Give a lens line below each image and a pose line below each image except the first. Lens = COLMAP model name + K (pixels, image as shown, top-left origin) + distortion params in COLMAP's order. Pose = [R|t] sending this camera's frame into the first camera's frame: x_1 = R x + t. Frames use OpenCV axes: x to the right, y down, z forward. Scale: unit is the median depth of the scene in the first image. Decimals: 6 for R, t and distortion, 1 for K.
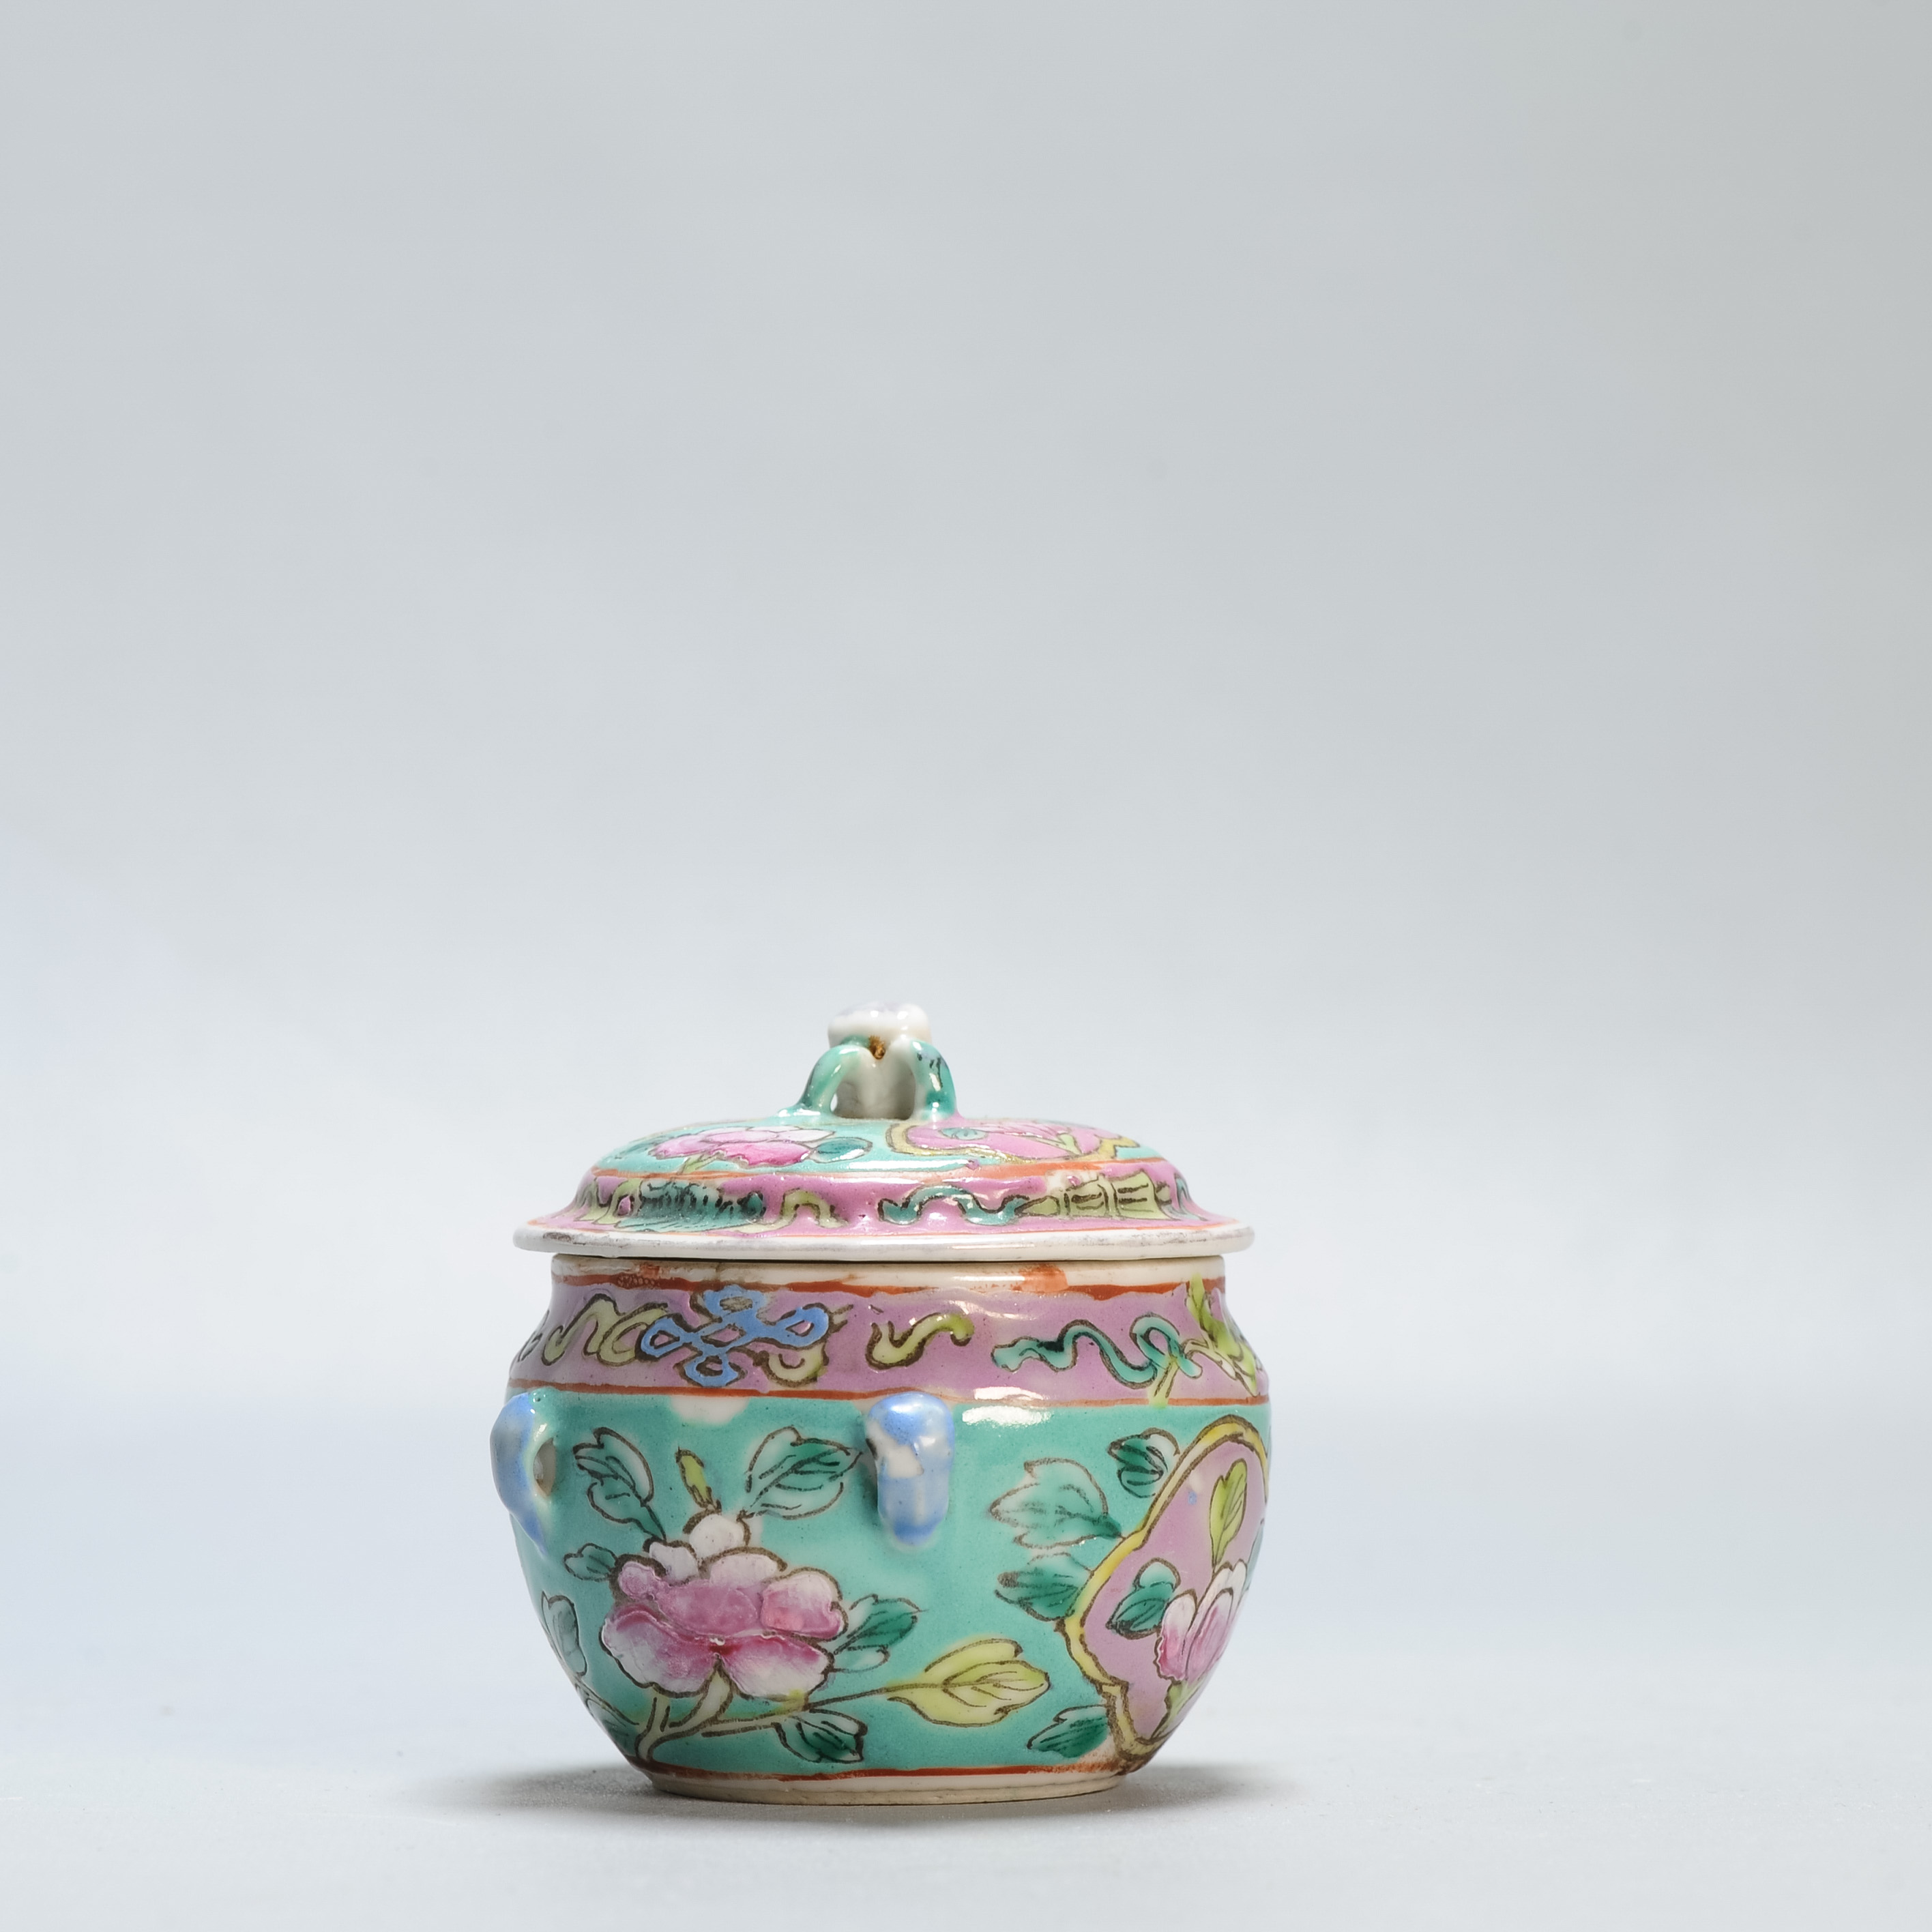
lens RADIAL K [[9538.7, 0, 966.0], [0, 9538.7, 966.0], [0, 0, 1]] dist [-0.298414, 6.210439]
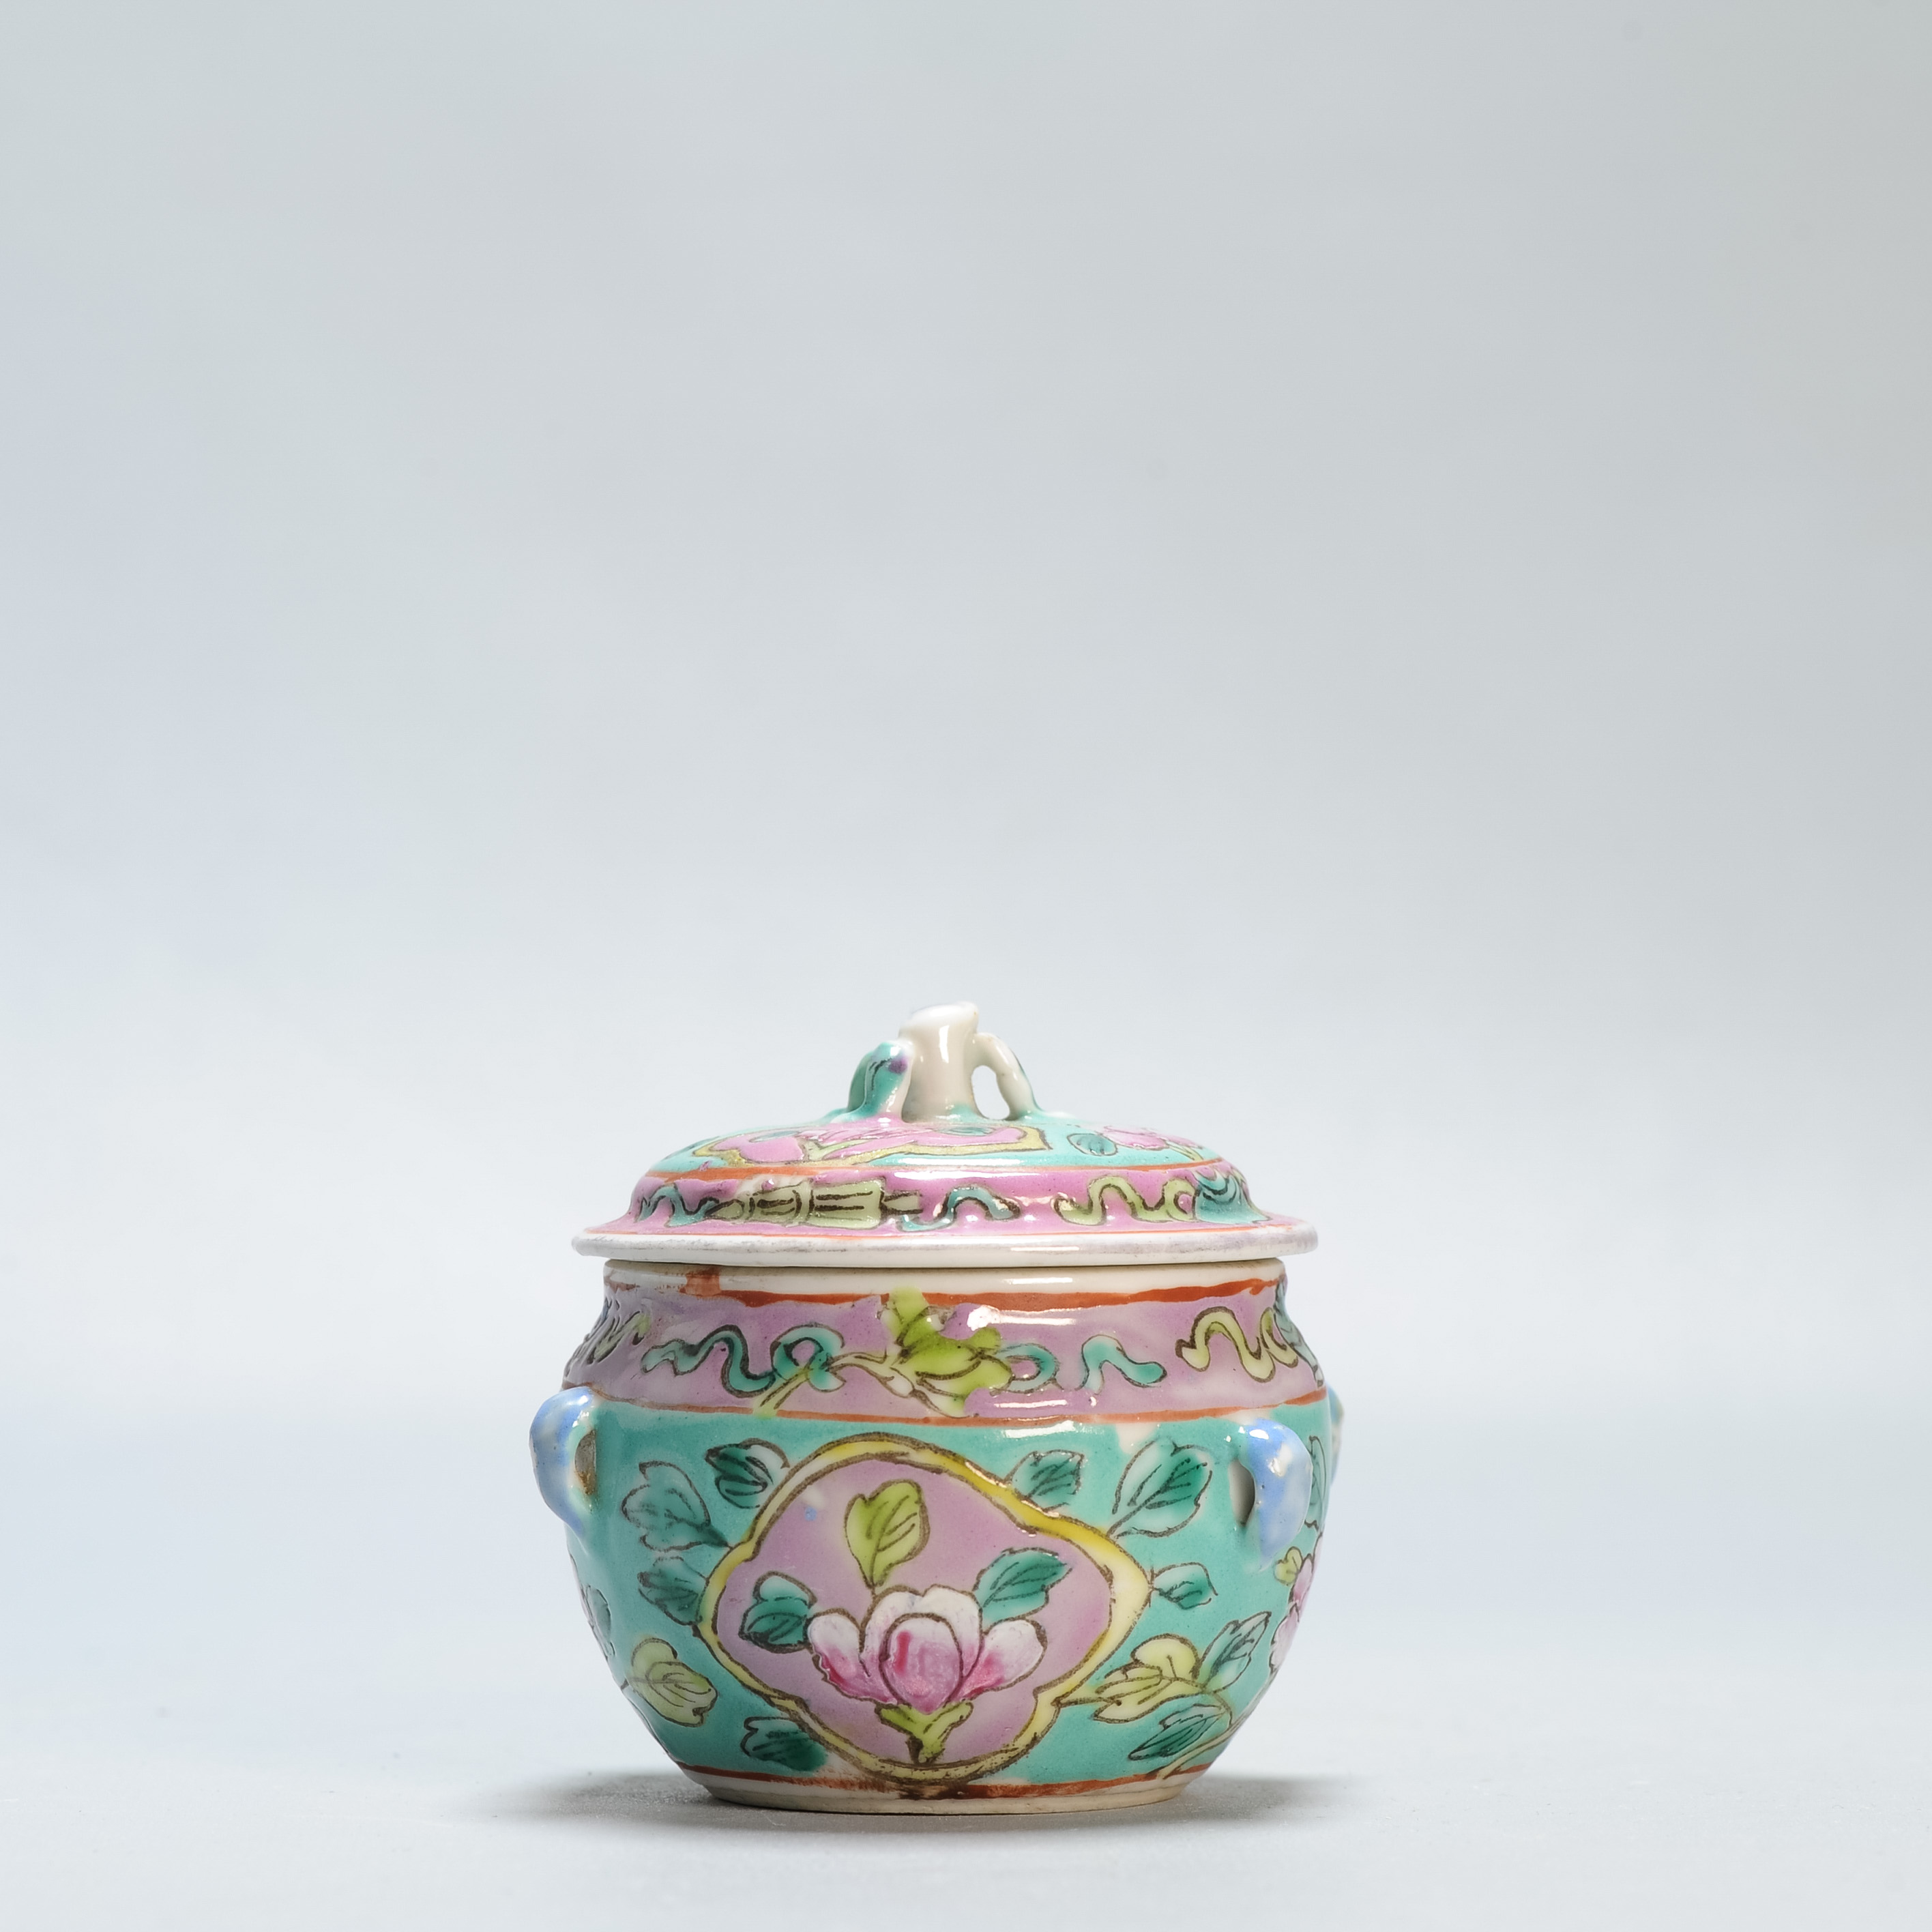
lens RADIAL K [[9538.7, 0, 966.0], [0, 9538.7, 966.0], [0, 0, 1]] dist [-0.298414, 6.210439]
pose [[0.344620, 0.006402, -0.938720, 0.952459], [-0.003617, 0.999978, 0.005492, -0.005813], [0.938735, 0.001503, 0.344636, 0.682346]]
